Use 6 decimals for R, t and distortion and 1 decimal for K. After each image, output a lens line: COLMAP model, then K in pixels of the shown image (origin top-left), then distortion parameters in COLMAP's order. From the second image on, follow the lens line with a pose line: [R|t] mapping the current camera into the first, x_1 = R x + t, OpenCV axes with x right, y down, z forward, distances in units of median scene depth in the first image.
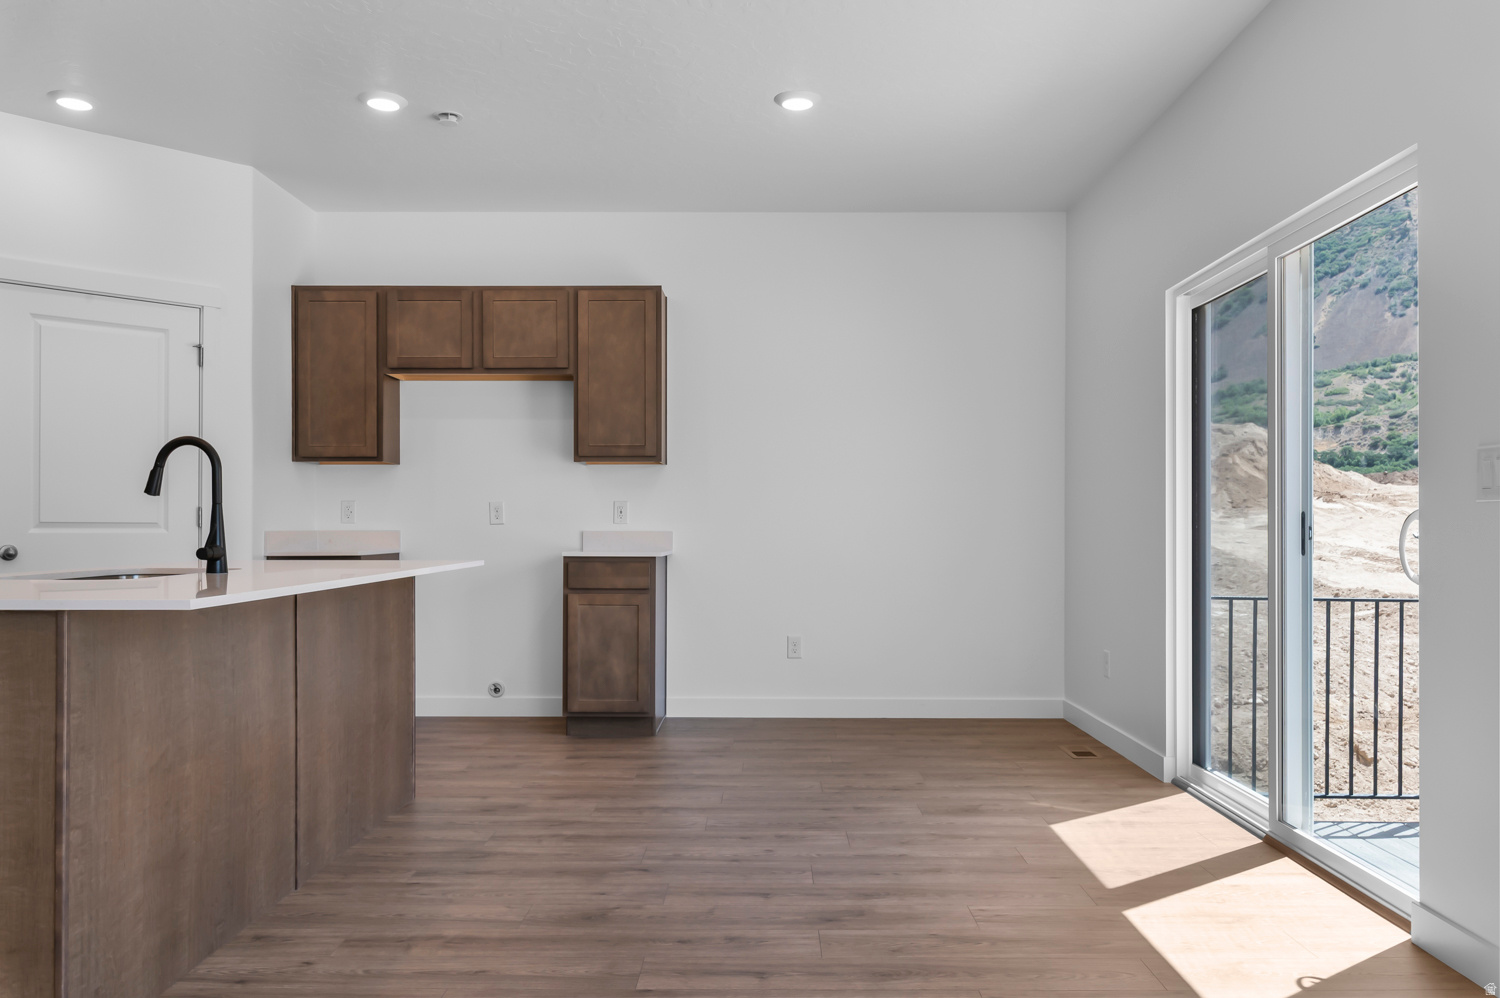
lens RADIAL K [[1121.4, 0, 759.7], [0, 1121.4, 528.6], [0, 0, 1]] dist [-0.007030, 0.009637]
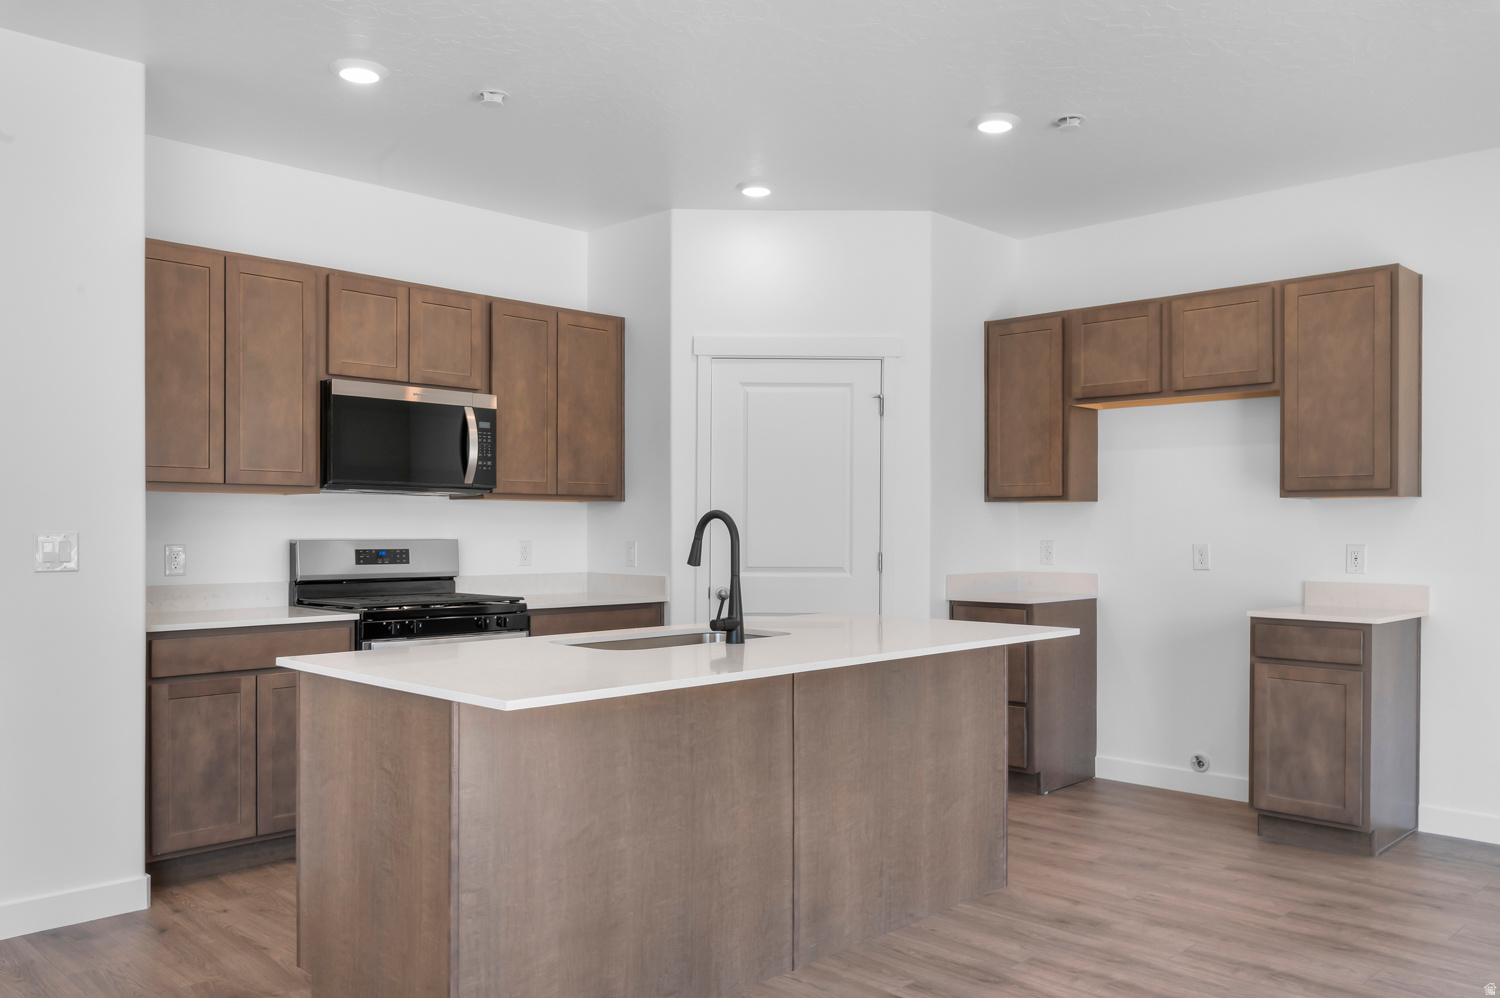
lens RADIAL K [[1166.6, 0, 768.9], [0, 1166.6, 537.6], [0, 0, 1]] dist [0.001905, -0.004639]
pose [[0.721136, 0.006683, -0.692761, 0.161335], [-0.003217, 0.999975, 0.006298, -0.037044], [0.692786, -0.002312, 0.721139, 0.145240]]
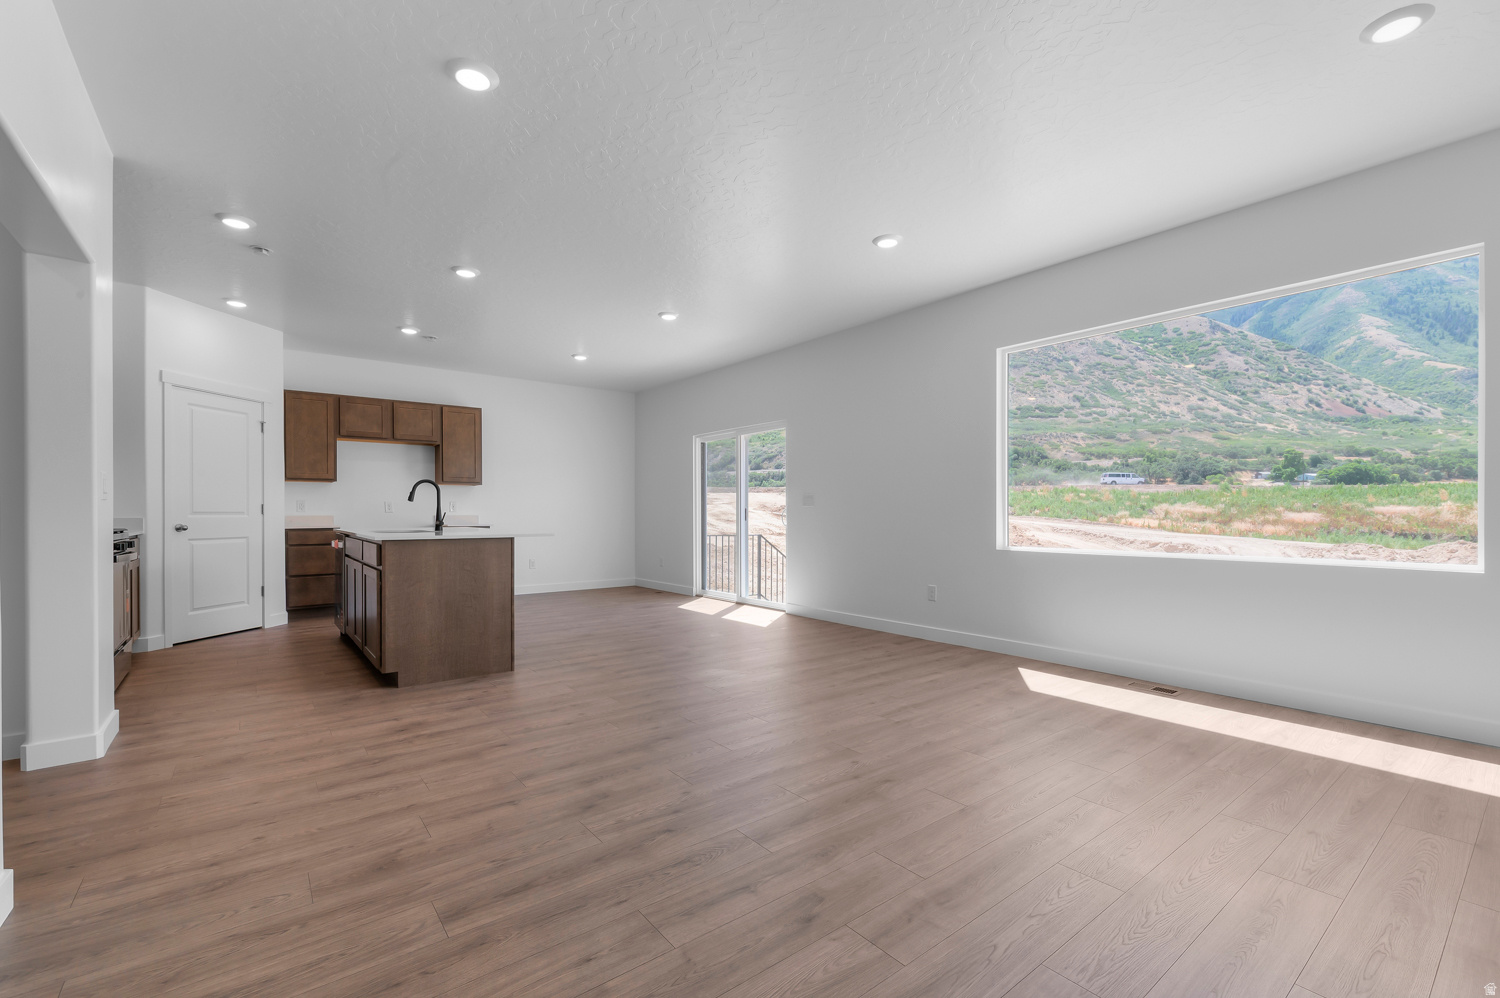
lens RADIAL K [[641.8, 0, 759.7], [0, 641.8, 516.7], [0, 0, 1]] dist [-0.003609, -0.000421]
pose [[0.779719, -0.006798, 0.626093, -0.494262], [0.004360, 0.999976, 0.005429, 0.000692], [-0.626115, -0.001503, 0.779729, -0.400035]]
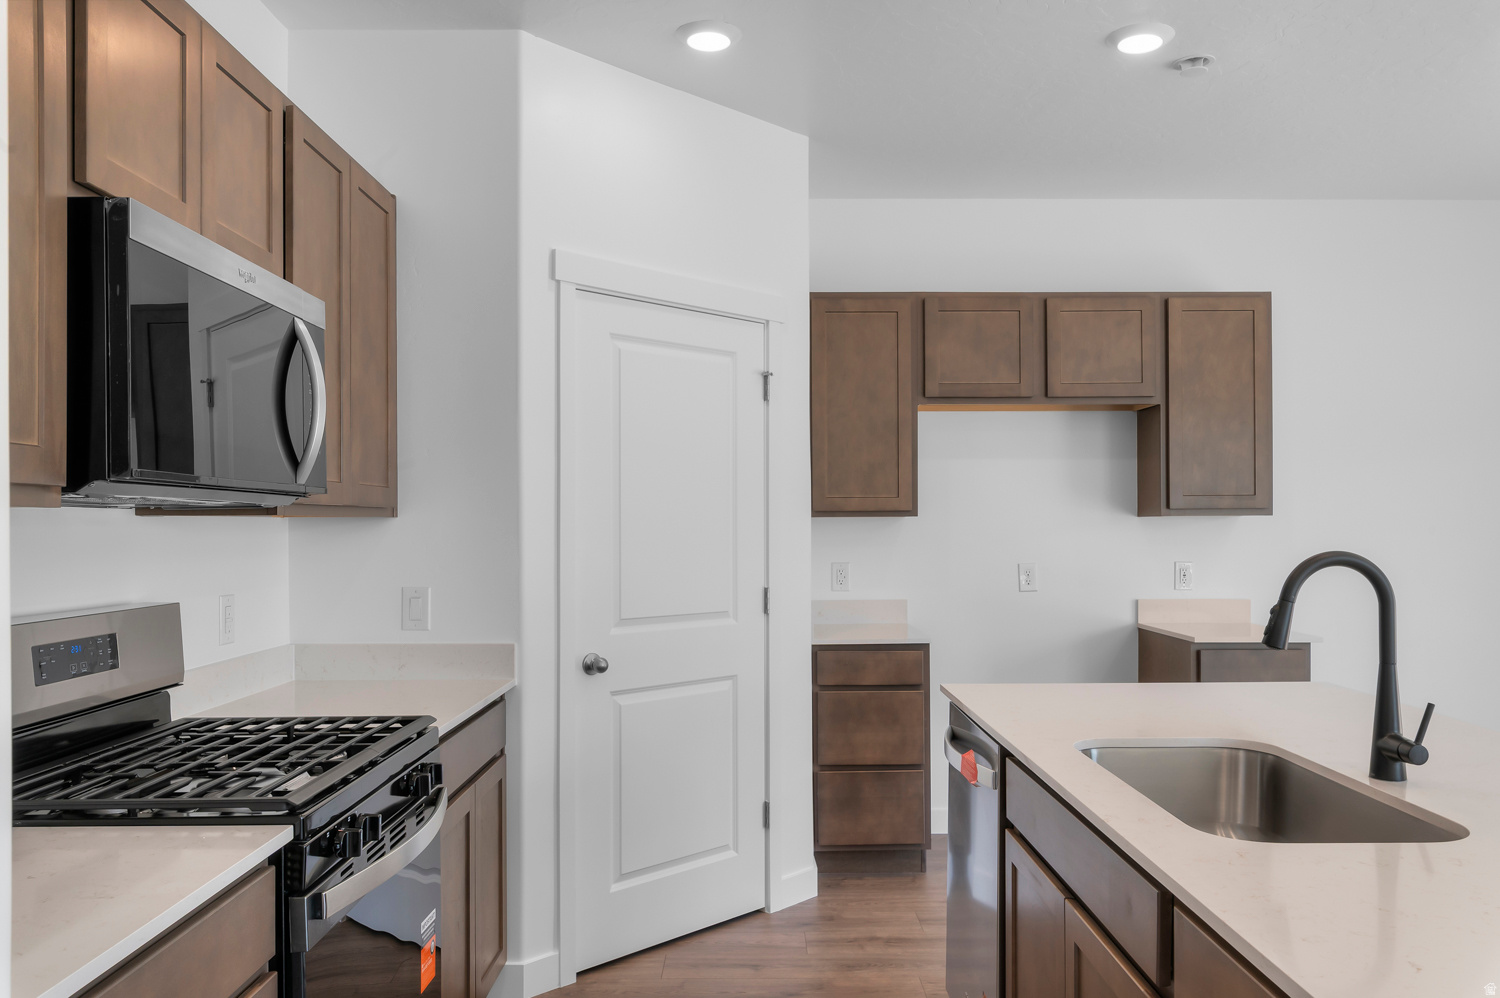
lens RADIAL K [[1121.4, 0, 768.5], [0, 1121.4, 531.7], [0, 0, 1]] dist [-0.007030, 0.009637]
pose [[0.999823, -0.005788, 0.017881, -0.483257], [0.005714, 0.999975, 0.004152, -0.056373], [-0.017905, -0.004049, 0.999831, 0.231146]]
